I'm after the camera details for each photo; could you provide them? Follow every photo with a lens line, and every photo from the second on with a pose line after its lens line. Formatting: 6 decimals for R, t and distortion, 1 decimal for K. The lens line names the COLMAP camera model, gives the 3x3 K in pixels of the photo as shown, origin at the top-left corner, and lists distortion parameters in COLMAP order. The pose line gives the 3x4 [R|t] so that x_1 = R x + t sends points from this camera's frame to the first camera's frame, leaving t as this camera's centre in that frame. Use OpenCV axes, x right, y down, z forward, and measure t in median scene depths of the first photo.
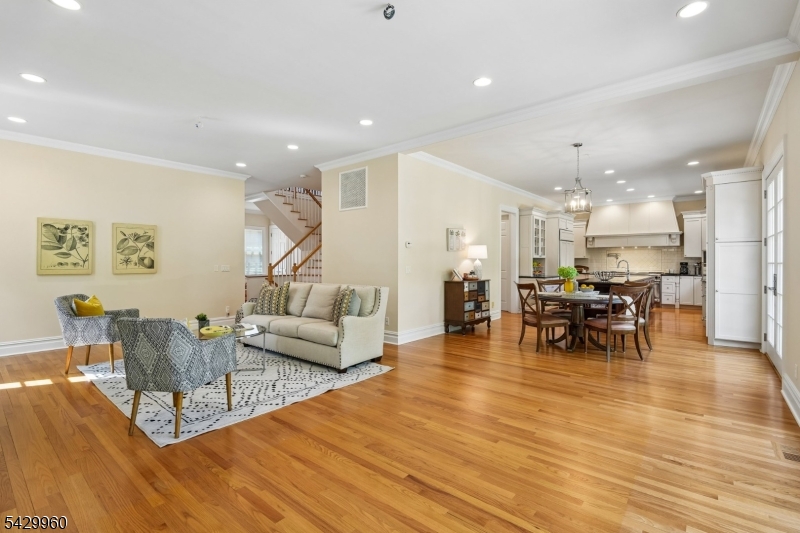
lens RADIAL K [[373.0, 0, 405.4], [0, 373.0, 261.1], [0, 0, 1]] dist [-0.002911, 0.000003]
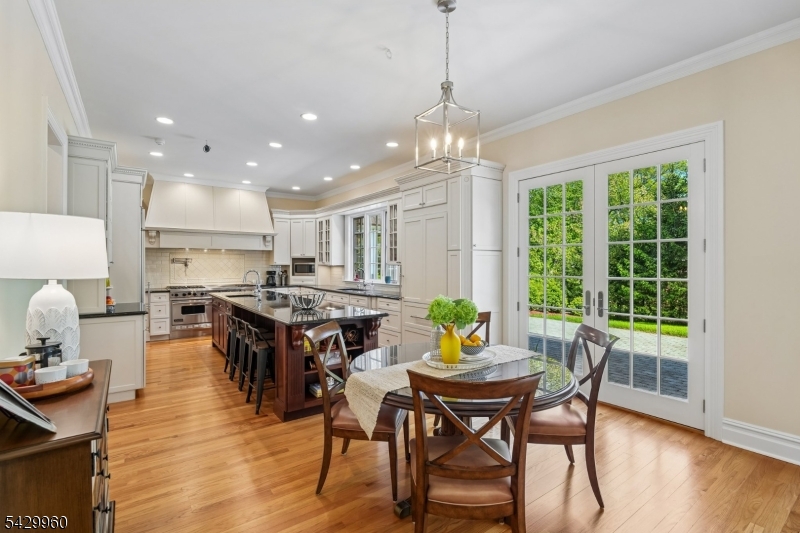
lens RADIAL K [[373.0, 0, 401.8], [0, 373.0, 263.0], [0, 0, 1]] dist [-0.002911, 0.000003]
pose [[0.244596, 0.004948, 0.969612, 0.041315], [-0.001813, 0.999988, -0.004645, -0.020833], [-0.969623, -0.000622, 0.244602, 1.011301]]
